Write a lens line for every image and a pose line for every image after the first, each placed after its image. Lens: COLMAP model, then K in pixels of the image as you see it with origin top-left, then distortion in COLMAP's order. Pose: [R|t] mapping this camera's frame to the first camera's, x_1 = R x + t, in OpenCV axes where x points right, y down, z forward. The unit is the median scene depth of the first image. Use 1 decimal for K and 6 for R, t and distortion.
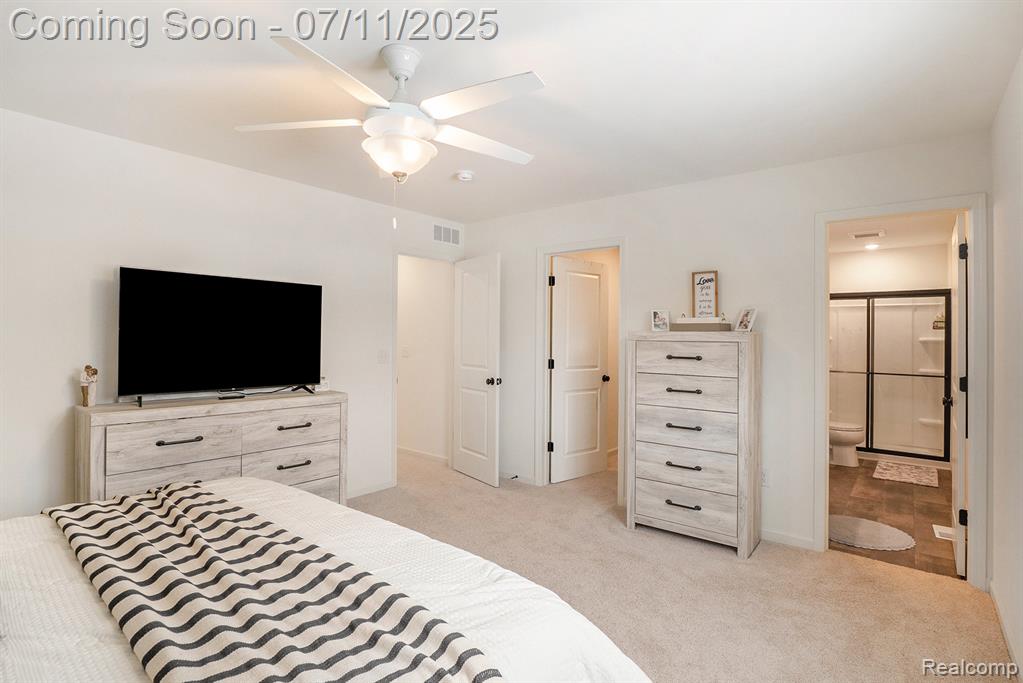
lens RADIAL K [[501.4, 0, 515.8], [0, 501.4, 334.7], [0, 0, 1]] dist [-0.034295, -0.001341]
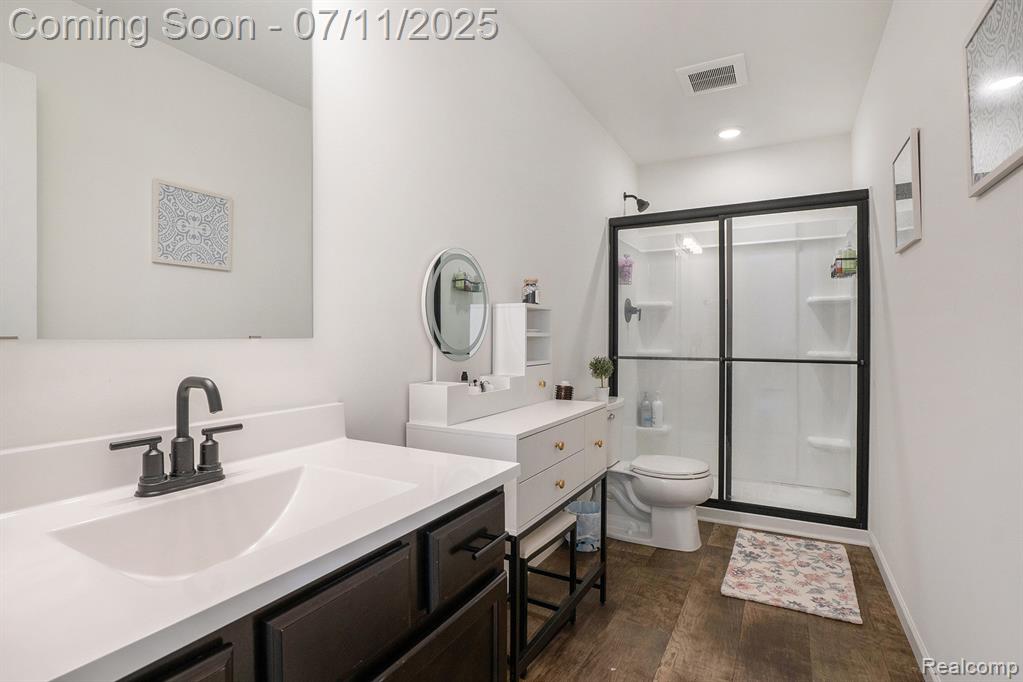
lens RADIAL K [[501.4, 0, 509.5], [0, 501.4, 335.6], [0, 0, 1]] dist [-0.034295, -0.001341]
pose [[0.985068, -0.006965, 0.172027, 0.405985], [0.005940, 0.999961, 0.006472, 0.049317], [-0.172065, -0.005353, 0.985071, 0.520907]]
